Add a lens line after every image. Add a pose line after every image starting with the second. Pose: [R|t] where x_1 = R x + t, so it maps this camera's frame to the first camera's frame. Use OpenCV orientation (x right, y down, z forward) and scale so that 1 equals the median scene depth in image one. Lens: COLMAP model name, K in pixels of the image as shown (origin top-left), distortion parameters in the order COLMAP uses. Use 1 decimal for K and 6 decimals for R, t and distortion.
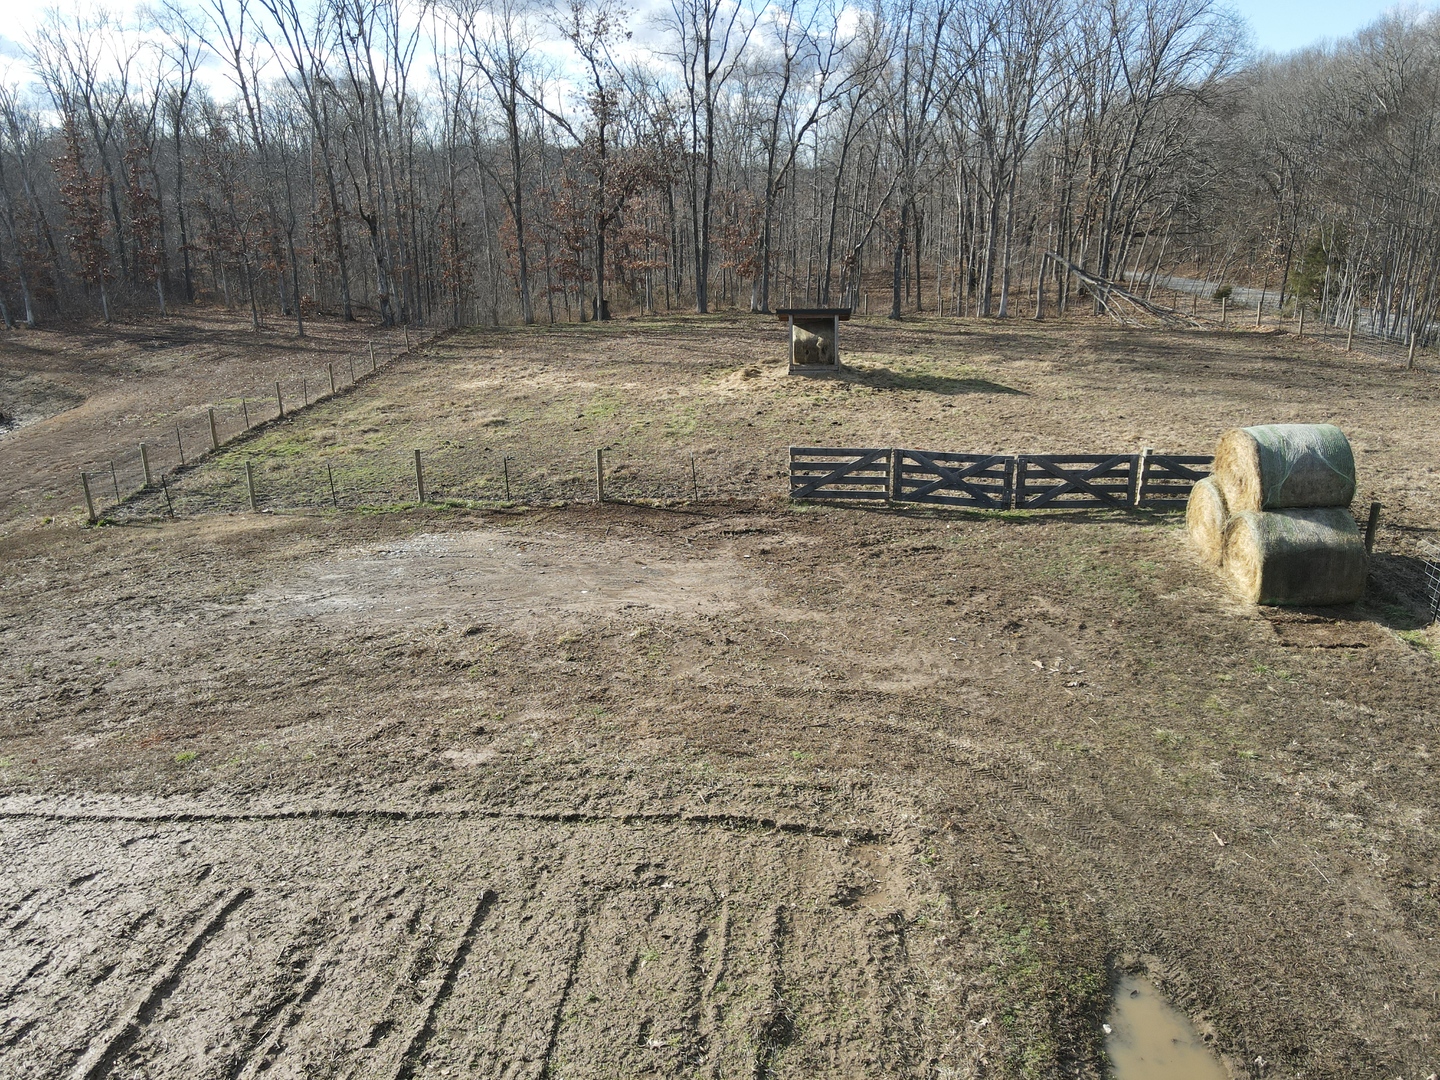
lens RADIAL K [[1040.6, 0, 720.0], [0, 1040.6, 540.0], [0, 0, 1]] dist [0.029547, -0.024451]
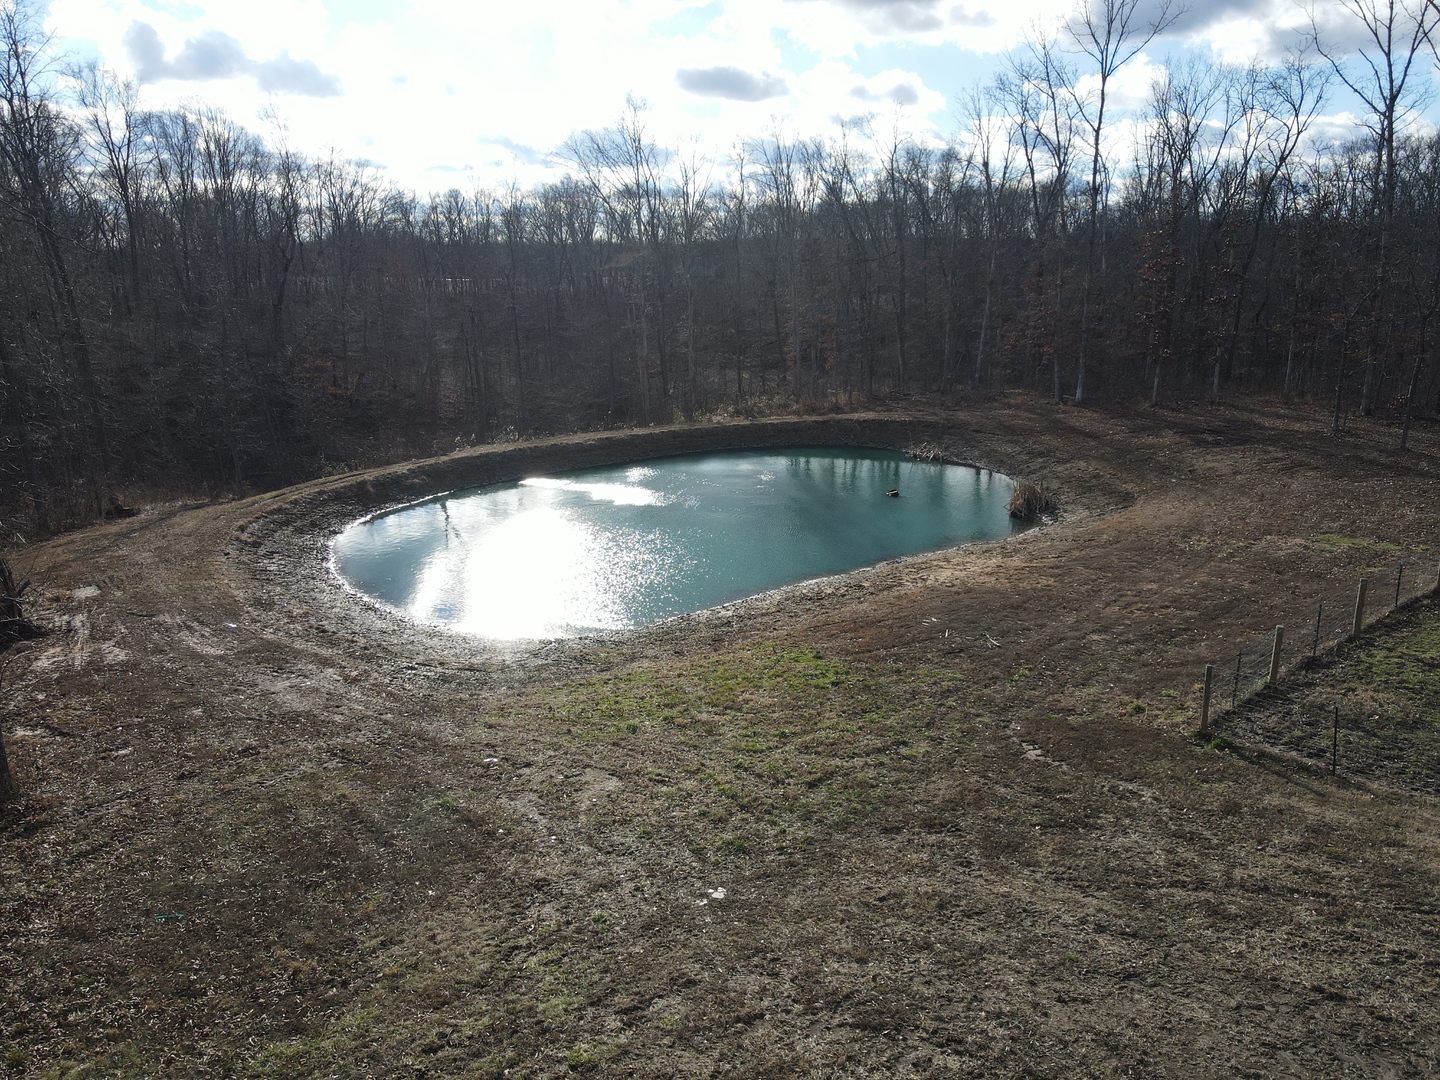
lens RADIAL K [[1040.6, 0, 720.0], [0, 1040.6, 540.0], [0, 0, 1]] dist [0.029547, -0.024451]
pose [[0.653947, 0.187215, -0.733010, -0.159599], [-0.233810, 0.971478, 0.039529, -0.047312], [0.719504, 0.145535, 0.679068, 0.137138]]
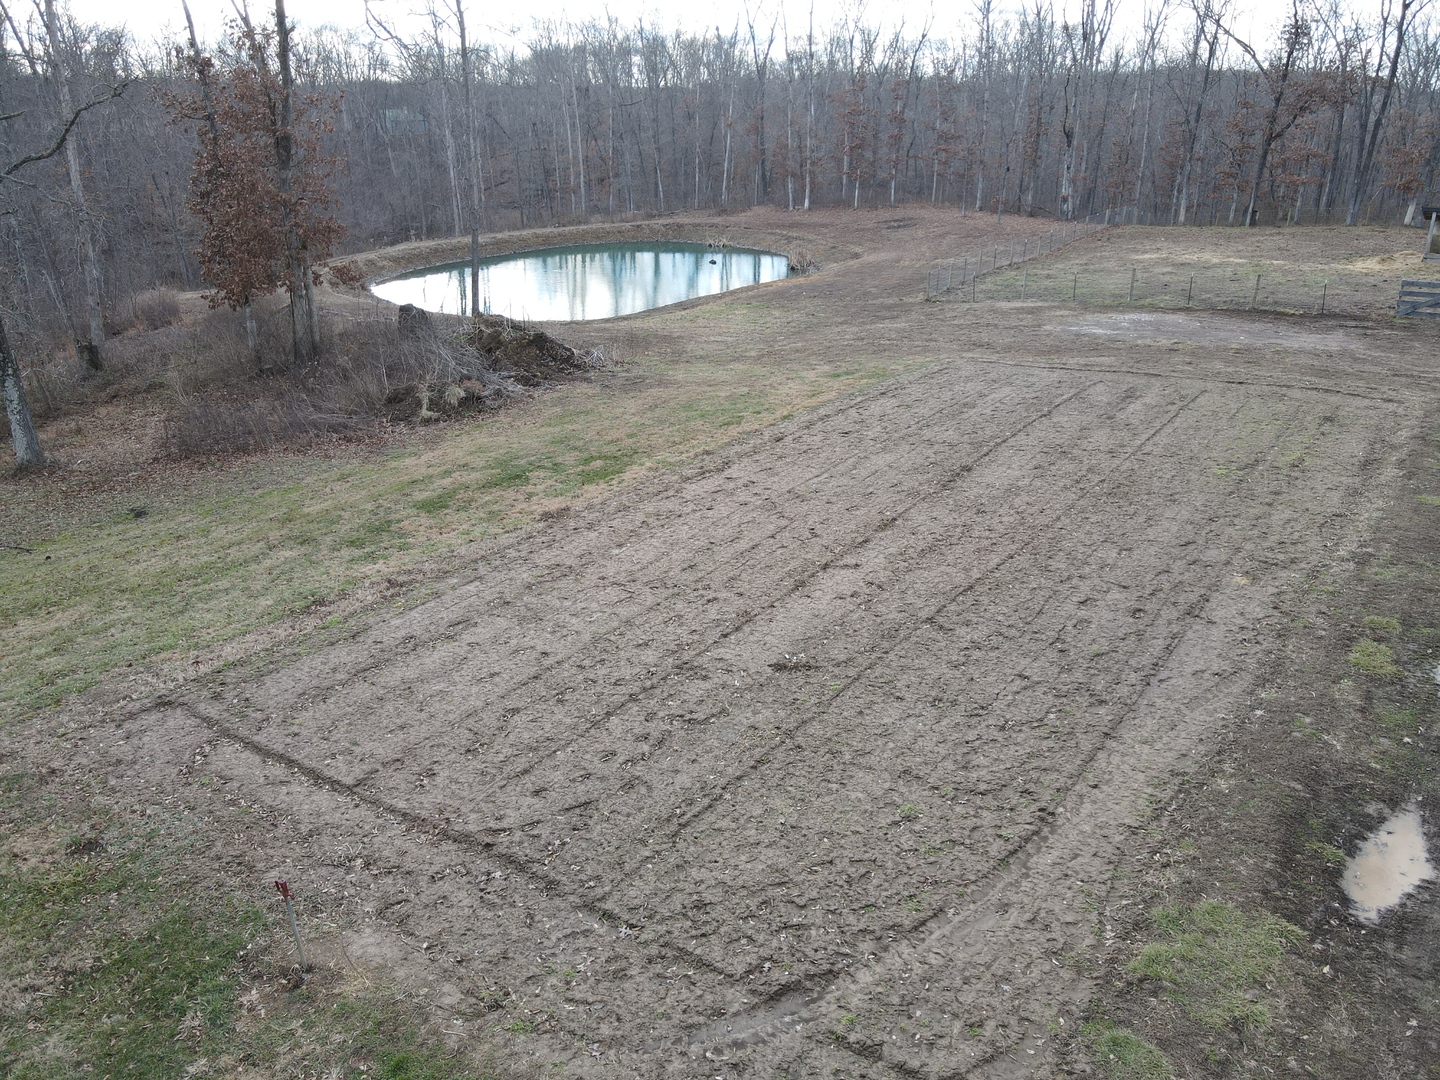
lens RADIAL K [[1040.6, 0, 720.0], [0, 1040.6, 540.0], [0, 0, 1]] dist [0.029547, -0.024451]
pose [[0.855930, 0.197470, -0.477901, 0.009882], [-0.167617, 0.980262, 0.104841, 0.123200], [0.489171, -0.009632, 0.872135, -0.346953]]
